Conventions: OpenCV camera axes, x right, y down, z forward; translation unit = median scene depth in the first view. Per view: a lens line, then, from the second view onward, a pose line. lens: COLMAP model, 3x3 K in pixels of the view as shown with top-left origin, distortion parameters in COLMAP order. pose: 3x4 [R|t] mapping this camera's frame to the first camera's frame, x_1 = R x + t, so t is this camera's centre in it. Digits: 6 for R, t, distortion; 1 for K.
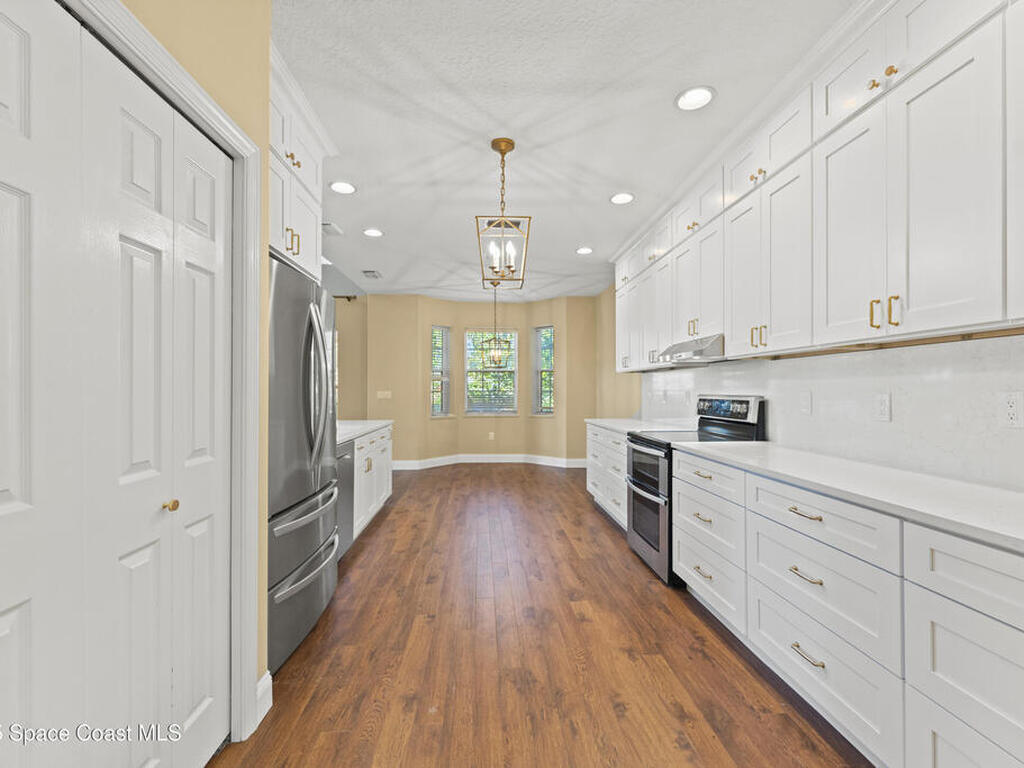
lens RADIAL K [[457.4, 0, 507.2], [0, 457.4, 387.4], [0, 0, 1]] dist [-0.004835, 0.002442]
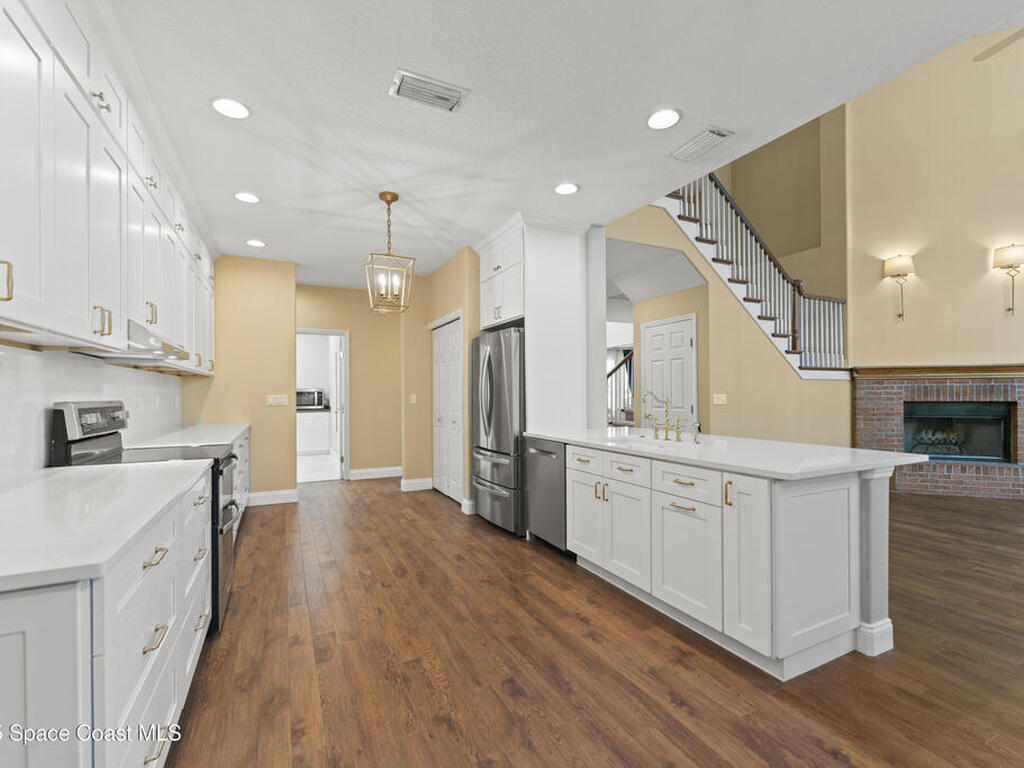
lens RADIAL K [[457.4, 0, 505.4], [0, 457.4, 392.1], [0, 0, 1]] dist [-0.004835, 0.002442]
pose [[-0.923391, 0.004290, -0.383838, 0.208467], [0.008004, 0.999935, -0.008078, 0.018138], [0.383778, -0.010532, -0.923365, 2.650733]]
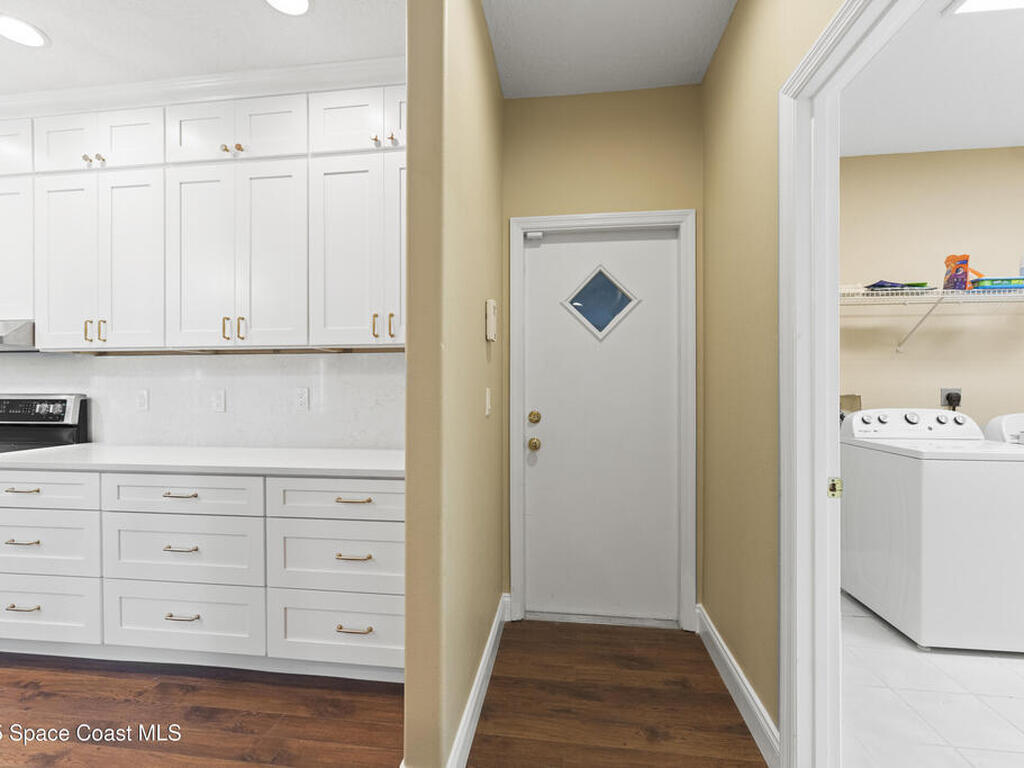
lens RADIAL K [[457.4, 0, 513.5], [0, 457.4, 387.8], [0, 0, 1]] dist [-0.004835, 0.002442]
pose [[0.172258, -0.000938, 0.985051, -0.233147], [-0.003609, 0.999992, 0.001583, 0.001573], [-0.985045, -0.003828, 0.172253, -0.014089]]
